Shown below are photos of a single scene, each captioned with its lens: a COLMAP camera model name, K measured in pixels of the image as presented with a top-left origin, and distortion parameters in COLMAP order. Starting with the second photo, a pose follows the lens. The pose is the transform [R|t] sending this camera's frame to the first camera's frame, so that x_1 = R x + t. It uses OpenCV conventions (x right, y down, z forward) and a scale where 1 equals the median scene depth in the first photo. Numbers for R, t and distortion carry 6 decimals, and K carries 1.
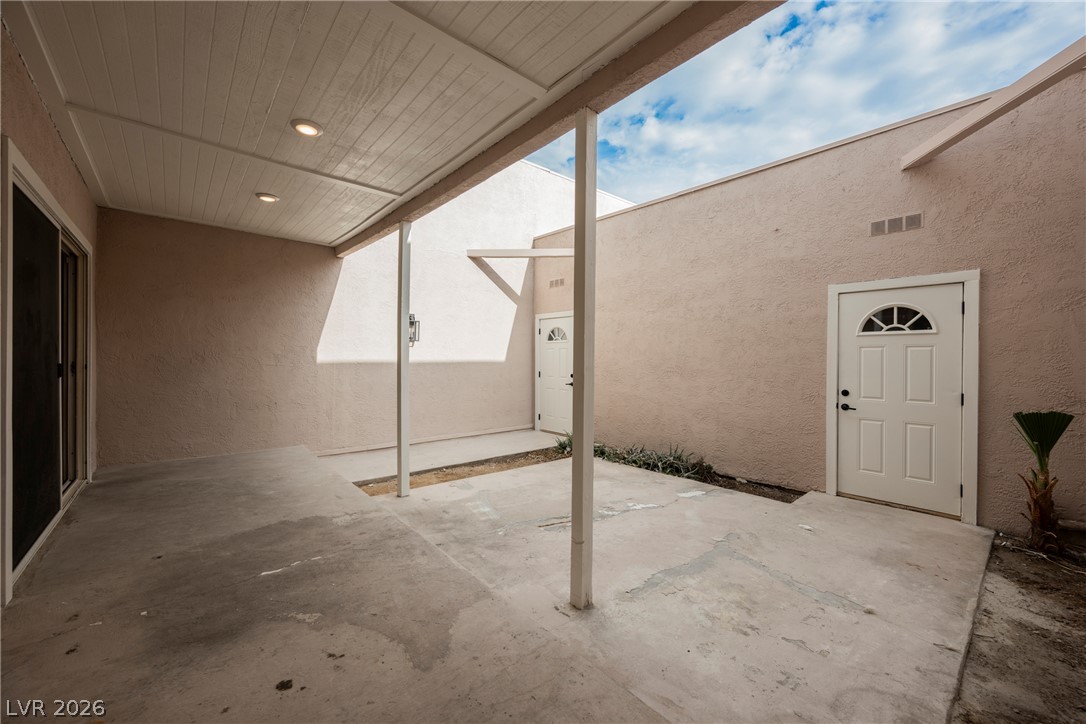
lens RADIAL K [[433.1, 0, 545.9], [0, 433.1, 356.7], [0, 0, 1]] dist [-0.001147, 0.000772]
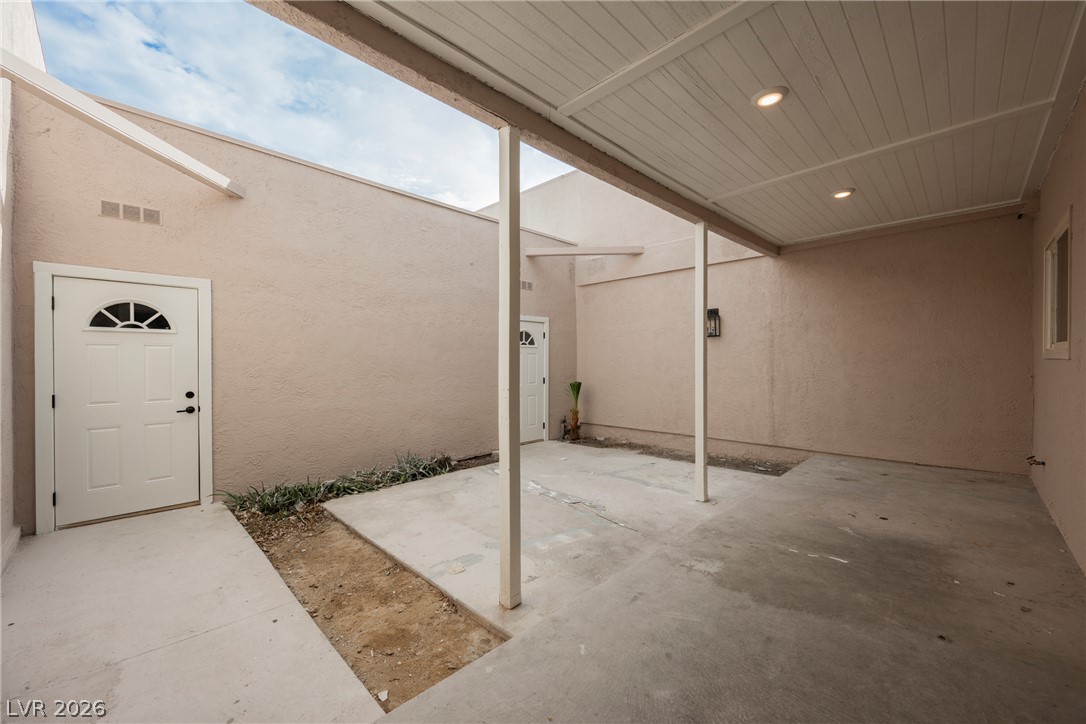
lens RADIAL K [[433.1, 0, 543.7], [0, 433.1, 359.5], [0, 0, 1]] dist [-0.001147, 0.000772]
pose [[-0.086356, -0.006365, 0.996244, -1.080981], [-0.001975, 0.999979, 0.006218, -0.010150], [-0.996262, -0.001430, -0.086366, 1.198687]]
